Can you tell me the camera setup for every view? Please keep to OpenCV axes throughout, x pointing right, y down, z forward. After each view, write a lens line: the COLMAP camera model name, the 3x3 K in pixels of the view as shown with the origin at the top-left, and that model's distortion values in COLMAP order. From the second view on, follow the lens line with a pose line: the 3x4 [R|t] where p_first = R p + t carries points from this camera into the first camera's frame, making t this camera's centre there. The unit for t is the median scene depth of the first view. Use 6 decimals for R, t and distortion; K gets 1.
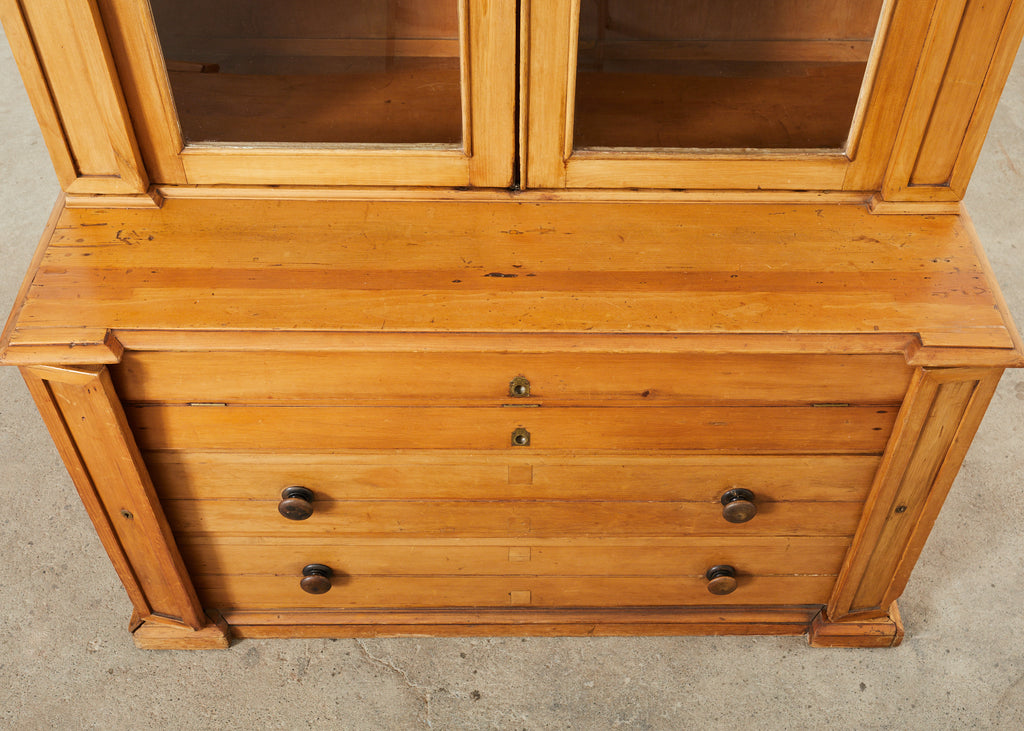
lens RADIAL K [[1141.1, 0, 543.0], [0, 1141.1, 365.3], [0, 0, 1]] dist [-0.034376, 0.000000]
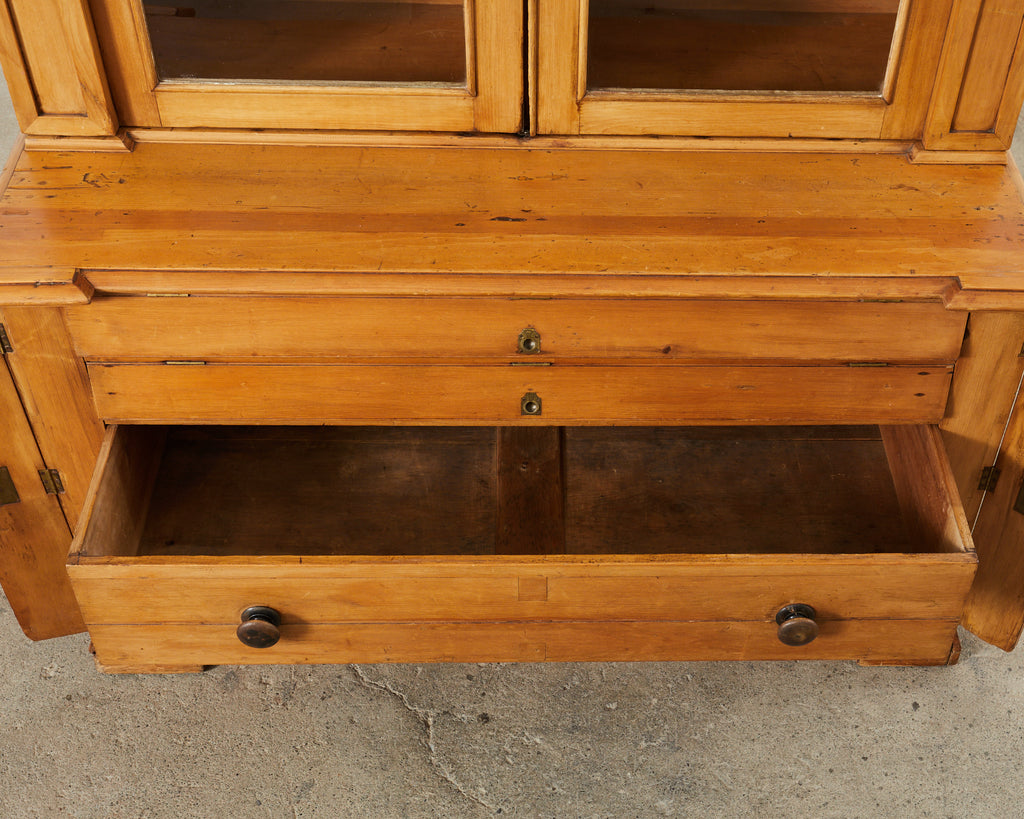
lens RADIAL K [[1394.0, 0, 628.8], [0, 1394.0, 472.0], [0, 0, 1]] dist [-0.030856, 0.000000]
pose [[0.999117, -0.005862, 0.041593, 0.011408], [0.006463, 0.999876, -0.014330, 0.132959], [-0.041504, 0.014586, 0.999032, -0.114320]]
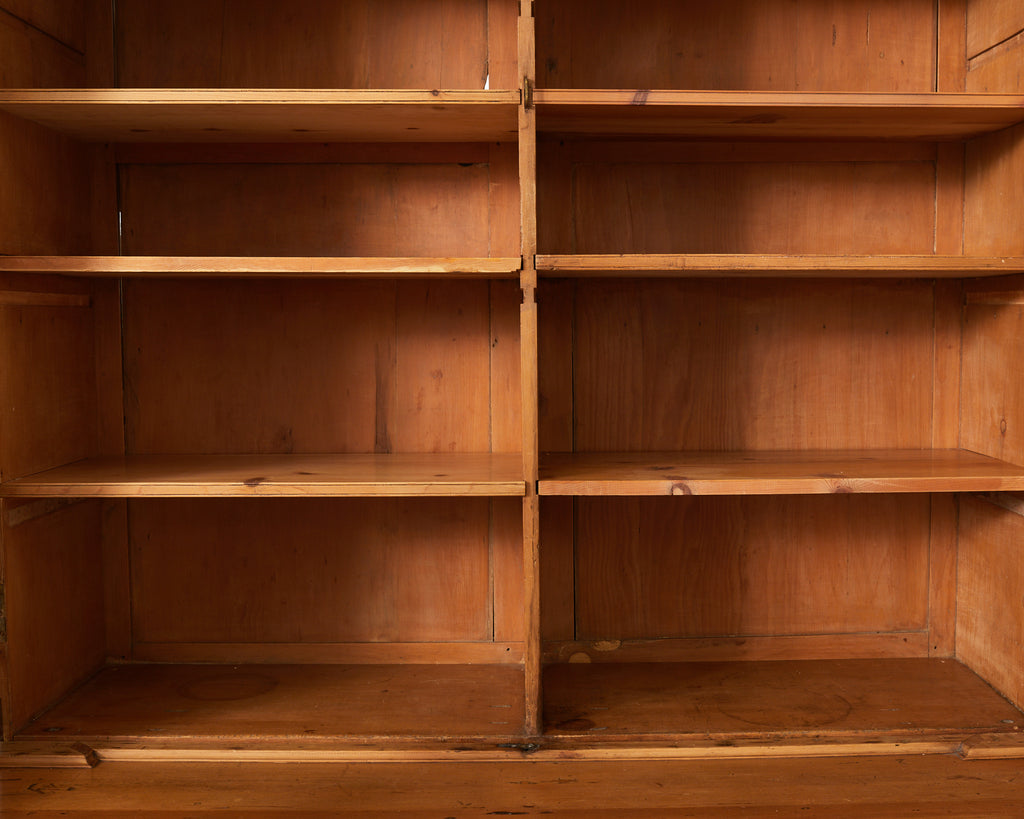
lens RADIAL K [[1213.7, 0, 583.0], [0, 1213.7, 409.3], [0, 0, 1]] dist [-0.033455, 0.000000]
pose [[0.999563, -0.028093, 0.009216, 0.014154], [0.026733, 0.725602, -0.687595, 0.274321], [0.012630, 0.687541, 0.726036, 0.196685]]
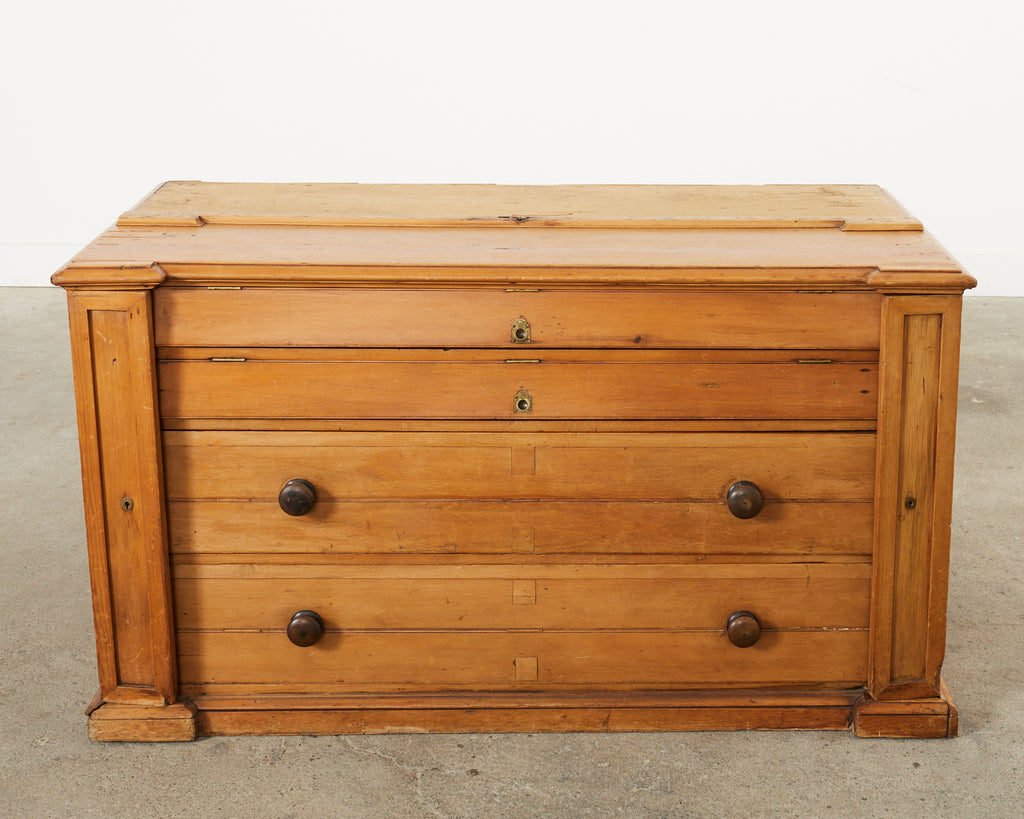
lens RADIAL K [[1629.0, 0, 643.2], [0, 1629.0, 230.3], [0, 0, 1]] dist [-0.041280, 0.000000]
pose [[0.999538, -0.015788, 0.025984, 0.053470], [0.027749, 0.823001, -0.567362, 0.770245], [-0.012427, 0.567821, 0.823058, -0.310682]]
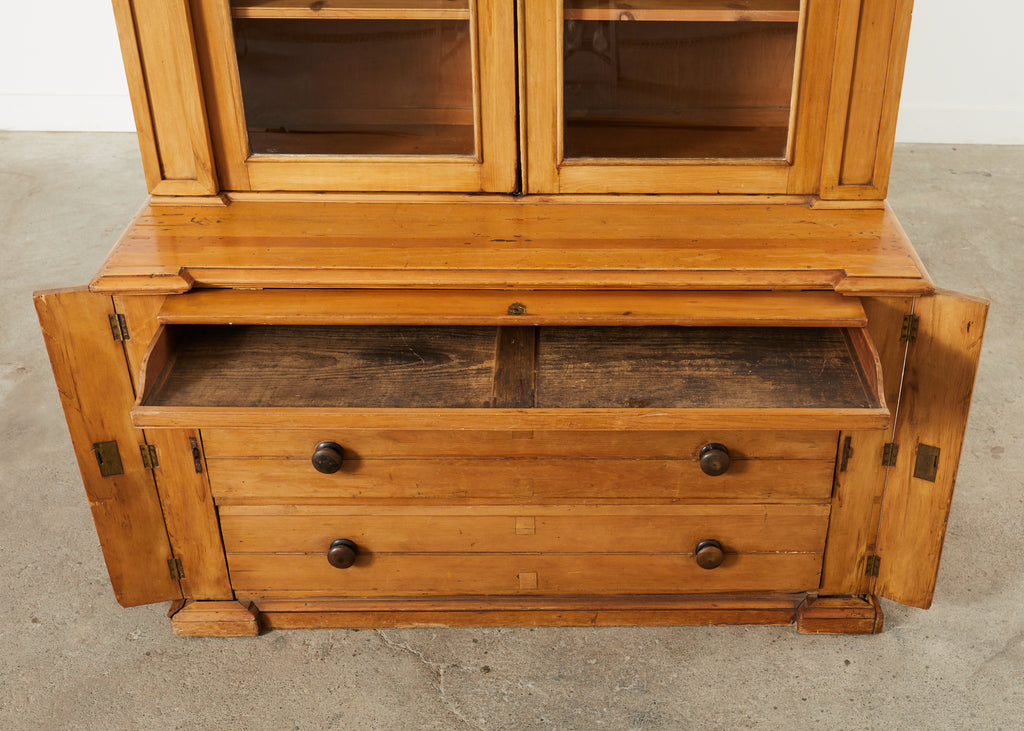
lens RADIAL K [[1231.9, 0, 601.0], [0, 1231.9, 409.8], [0, 0, 1]] dist [-0.038293, 0.000000]
pose [[0.999906, -0.012993, 0.004295, 0.056099], [0.013657, 0.967447, -0.252704, 0.406954], [-0.000871, 0.252739, 0.967534, -0.219270]]
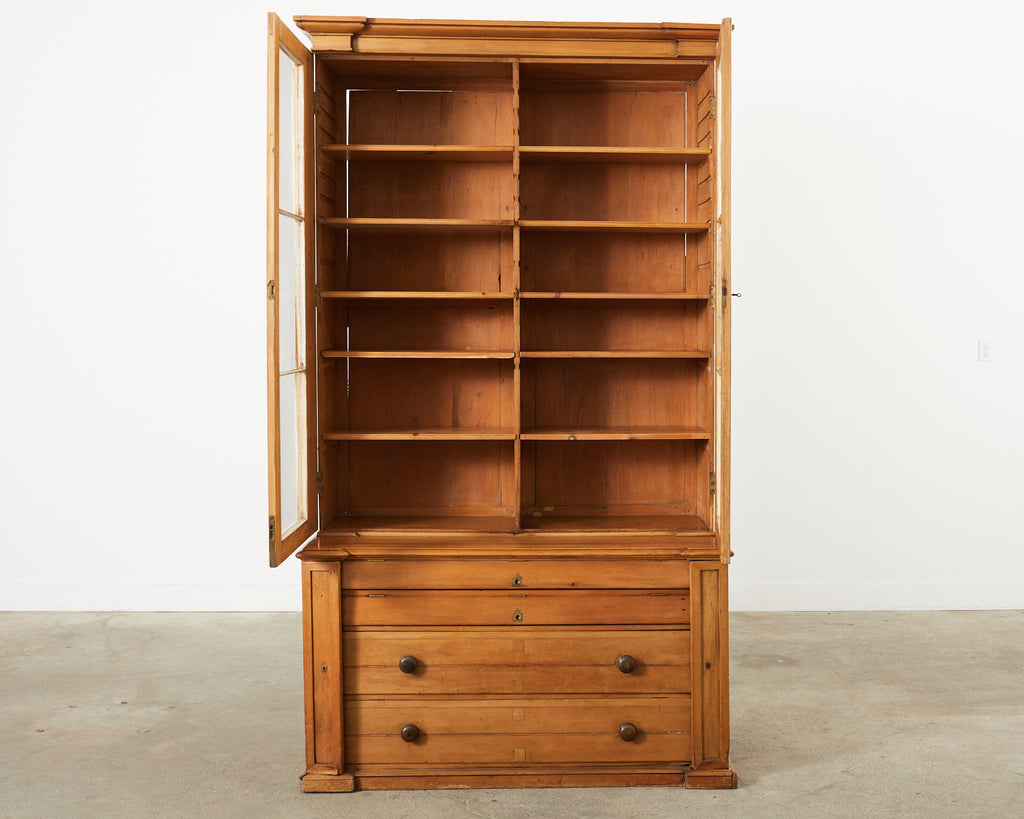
lens RADIAL K [[1394.0, 0, 608.6], [0, 1394.0, 393.8], [0, 0, 1]] dist [-0.030856, 0.000000]
pose [[0.999072, -0.024170, 0.035637, 0.066913], [0.042252, 0.709900, -0.703034, 1.602293], [-0.008306, 0.703888, 0.710262, -1.152530]]
